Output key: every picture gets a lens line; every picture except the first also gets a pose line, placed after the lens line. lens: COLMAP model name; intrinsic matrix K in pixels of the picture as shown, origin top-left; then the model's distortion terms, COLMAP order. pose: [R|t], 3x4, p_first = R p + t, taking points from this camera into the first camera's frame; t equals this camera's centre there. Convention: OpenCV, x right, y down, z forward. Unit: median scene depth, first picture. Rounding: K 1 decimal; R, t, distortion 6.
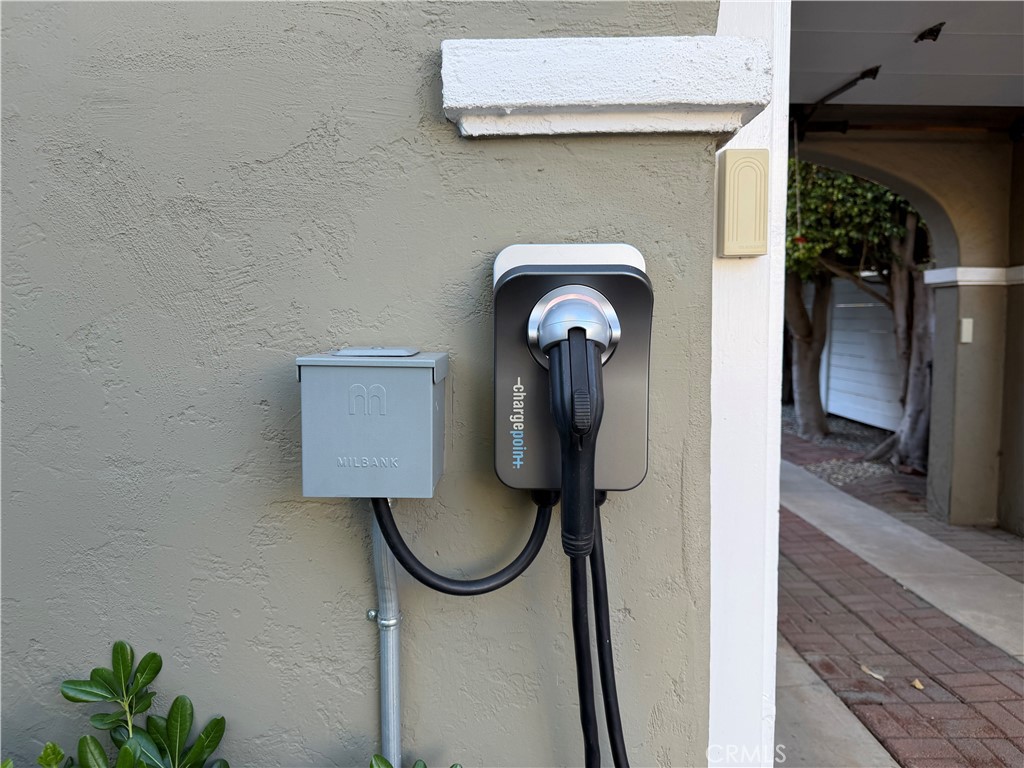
lens RADIAL K [[726.6, 0, 517.1], [0, 726.6, 387.8], [0, 0, 1]] dist [0.055246, -0.057247]
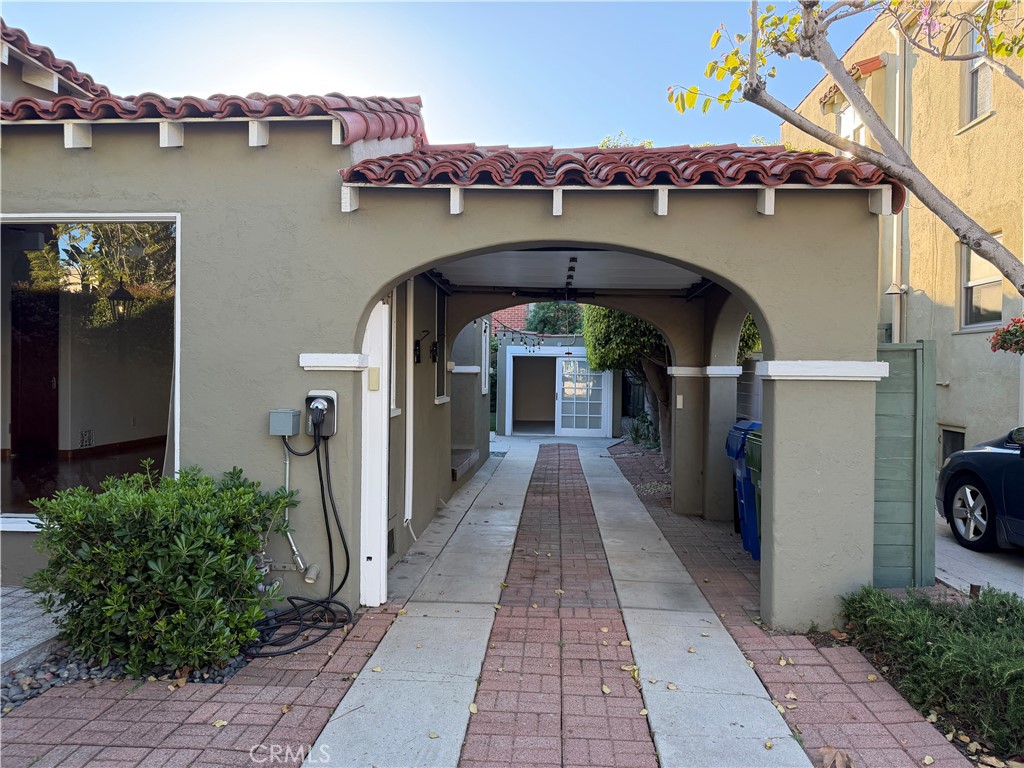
lens RADIAL K [[726.6, 0, 506.3], [0, 726.6, 382.5], [0, 0, 1]] dist [0.055246, -0.057247]
pose [[0.995010, 0.020583, -0.097624, 1.825504], [-0.028187, 0.996620, -0.077166, 0.111581], [0.095706, 0.079533, 0.992227, -3.949516]]
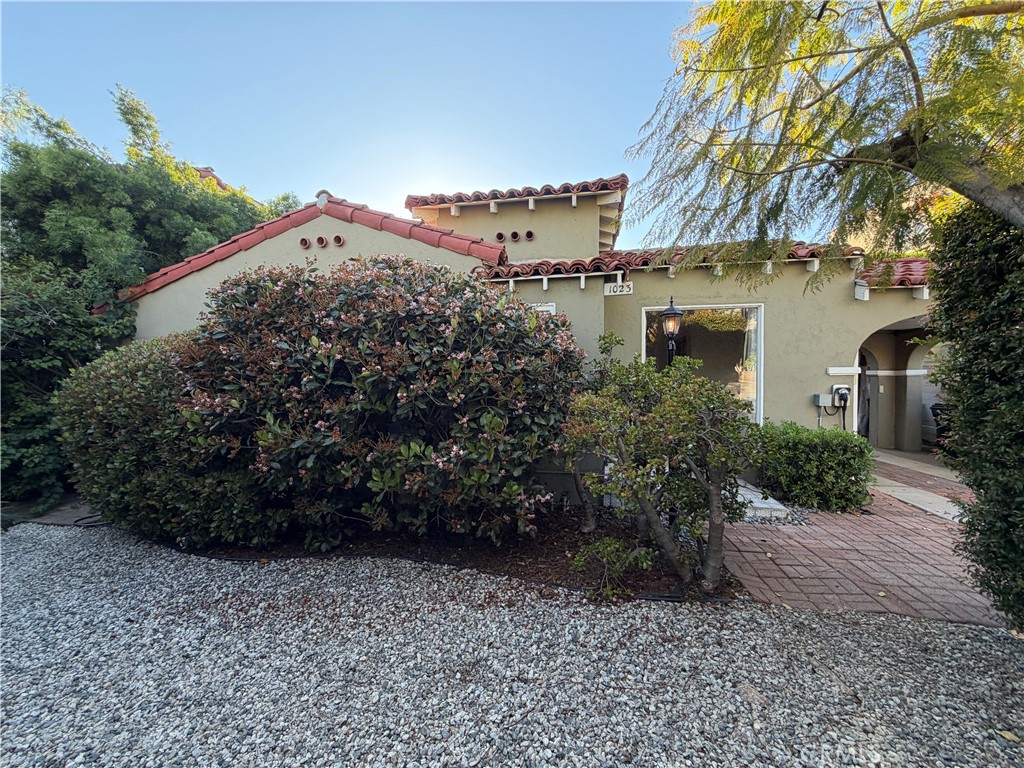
lens RADIAL K [[413.5, 0, 507.0], [0, 413.5, 387.4], [0, 0, 1]] dist [-0.002540, 0.000801]
pose [[0.981738, 0.004720, -0.190179, -3.568403], [-0.017324, 0.997756, -0.064671, 0.327968], [0.189447, 0.066785, 0.979617, -5.895577]]
